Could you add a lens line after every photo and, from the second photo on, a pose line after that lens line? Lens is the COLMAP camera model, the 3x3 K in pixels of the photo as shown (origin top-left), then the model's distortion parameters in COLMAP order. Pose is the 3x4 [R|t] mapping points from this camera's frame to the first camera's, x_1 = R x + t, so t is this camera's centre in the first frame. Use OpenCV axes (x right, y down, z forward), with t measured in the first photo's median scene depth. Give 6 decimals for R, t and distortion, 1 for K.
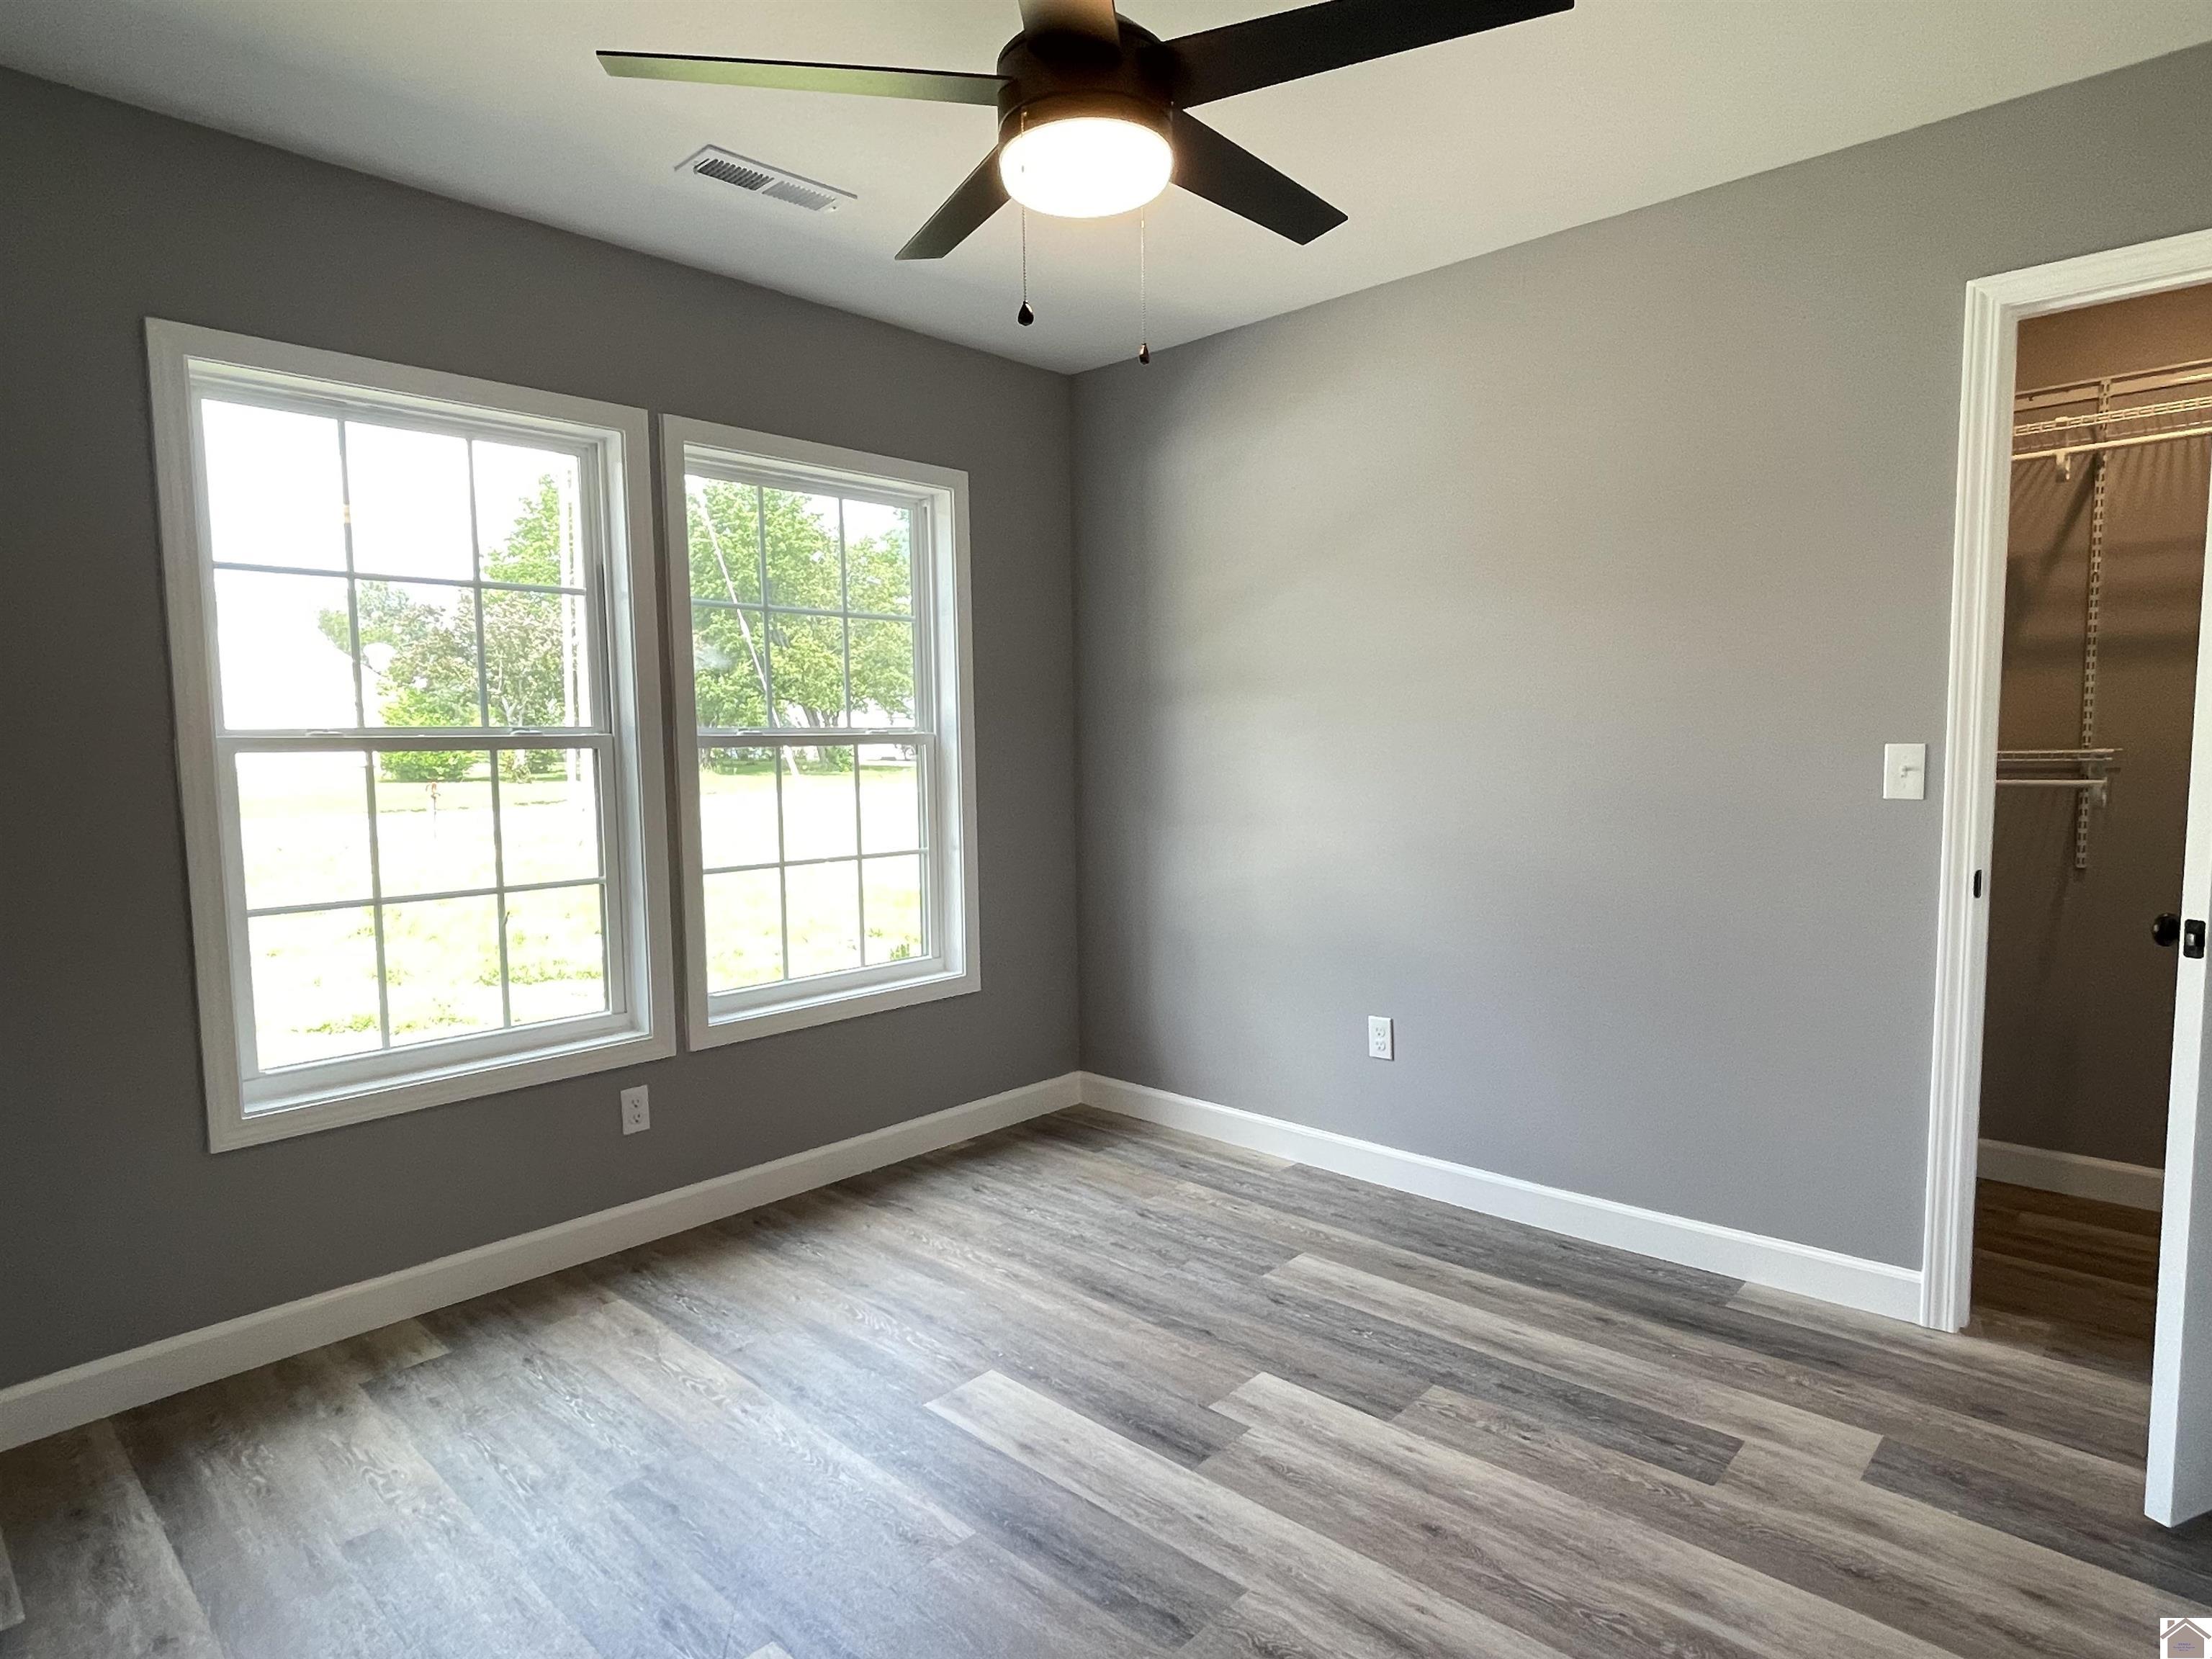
lens RADIAL K [[1247.0, 0, 1106.0], [0, 1247.0, 829.5], [0, 0, 1]] dist [-0.001000, 0.000796]
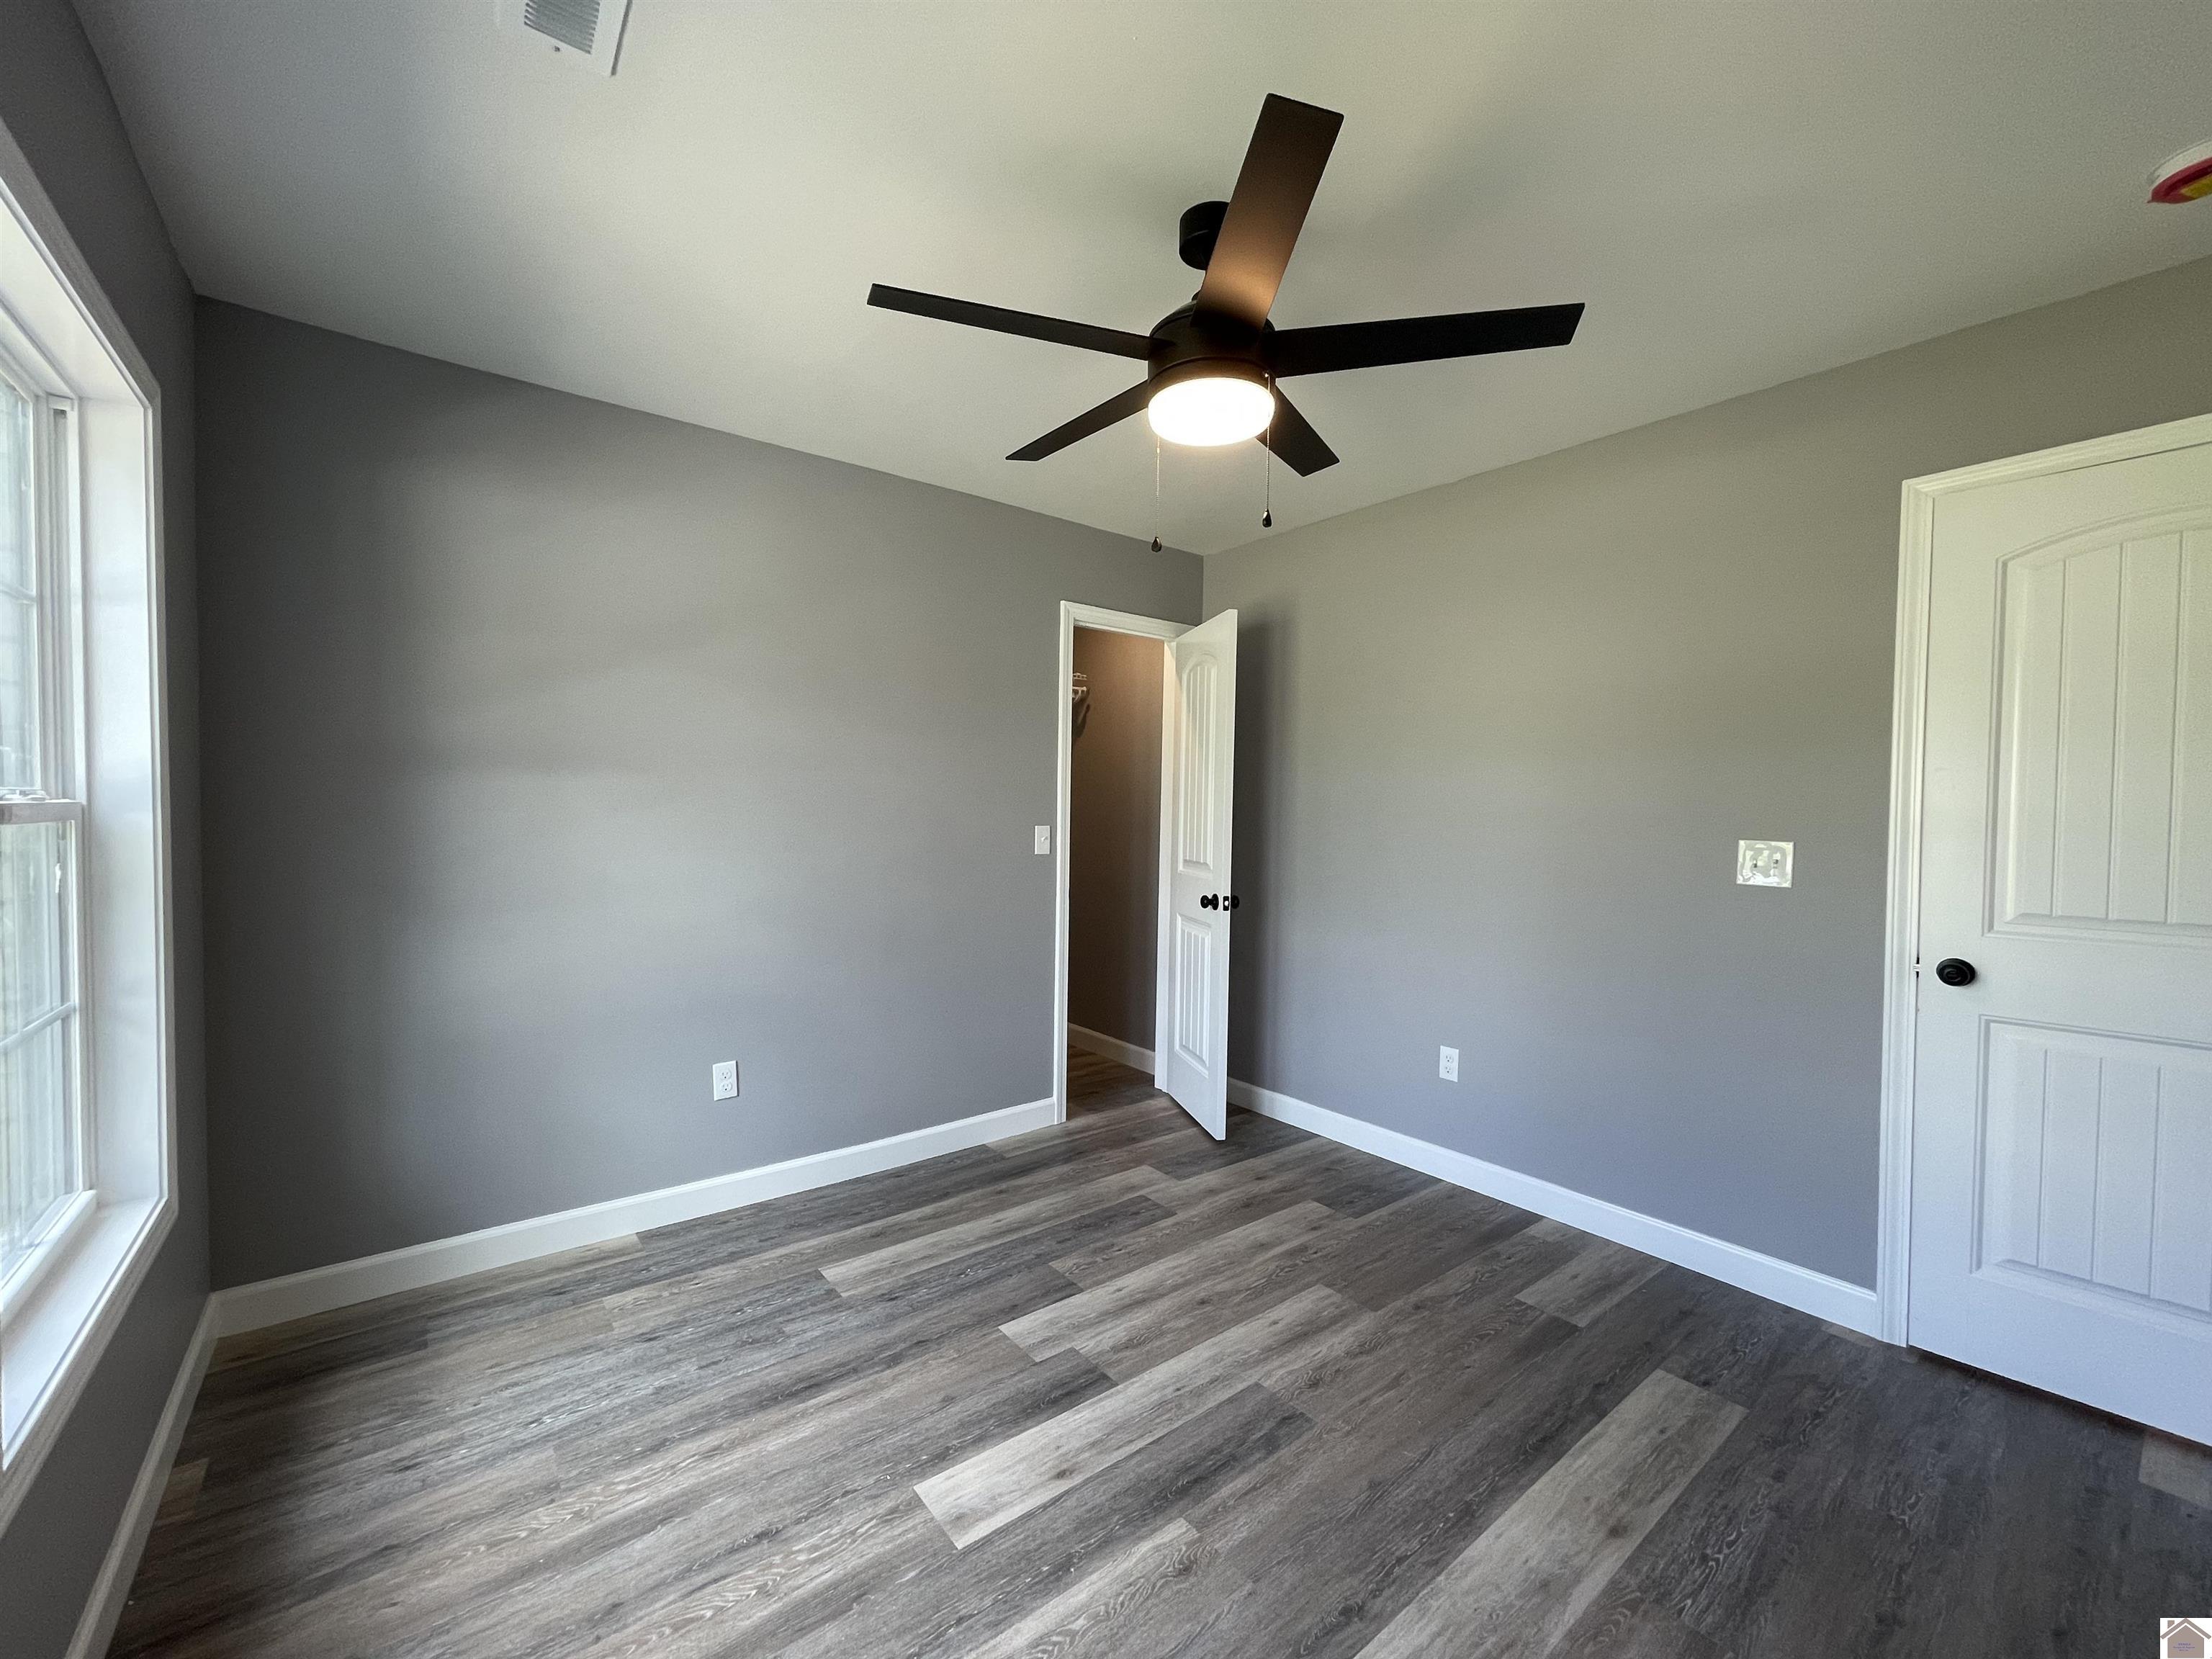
lens RADIAL K [[888.2, 0, 1098.8], [0, 888.2, 838.2], [0, 0, 1]] dist [0.003934, 0.000445]
pose [[0.157733, -0.017476, 0.987327, -0.705250], [0.054707, 0.998463, 0.008933, -0.057534], [-0.985965, 0.052604, 0.158447, 0.701164]]
